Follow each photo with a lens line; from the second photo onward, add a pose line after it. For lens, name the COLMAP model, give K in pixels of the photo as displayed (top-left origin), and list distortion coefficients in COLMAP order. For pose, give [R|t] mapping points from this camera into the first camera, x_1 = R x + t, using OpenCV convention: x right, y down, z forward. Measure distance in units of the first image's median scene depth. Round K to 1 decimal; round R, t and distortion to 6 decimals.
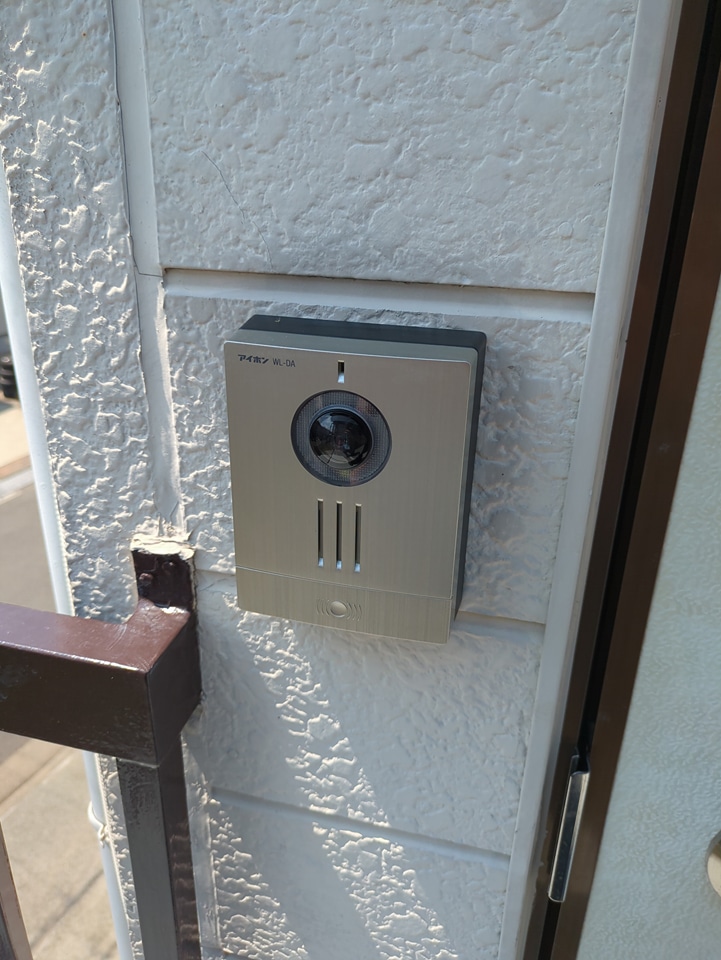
lens RADIAL K [[720.6, 0, 351.7], [0, 720.6, 449.0], [0, 0, 1]] dist [0.003172, -0.002315]
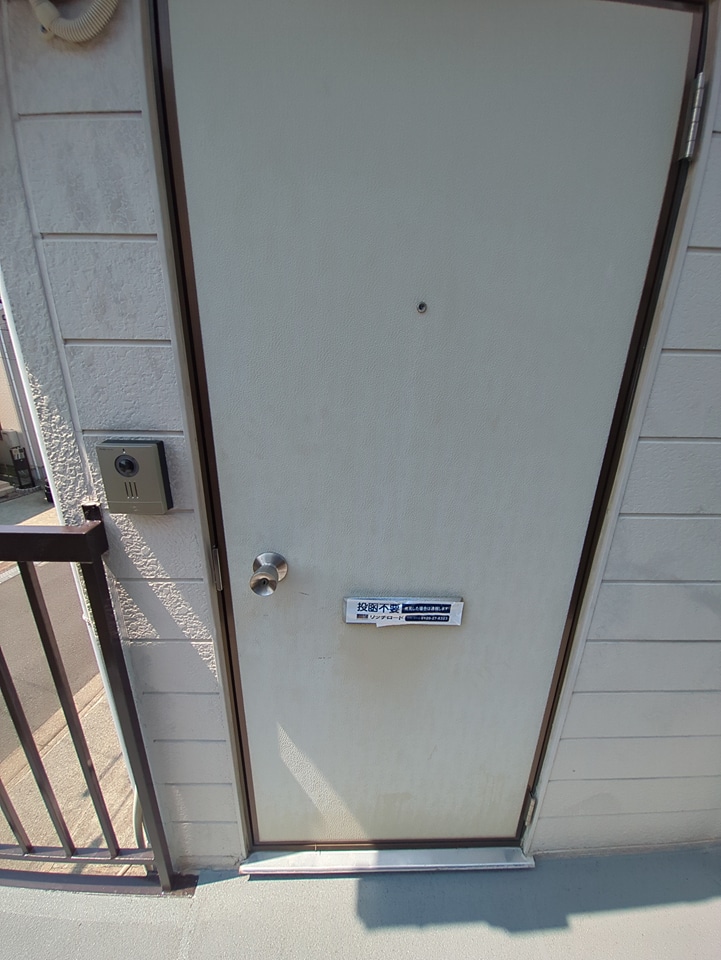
lens RADIAL K [[375.9, 0, 362.6], [0, 375.9, 481.6], [0, 0, 1]] dist [0.003295, -0.008962]
pose [[0.963693, -0.083567, 0.253599, 0.648141], [0.101664, 0.993062, -0.059093, 0.301067], [-0.246901, 0.082729, 0.965503, -1.306916]]
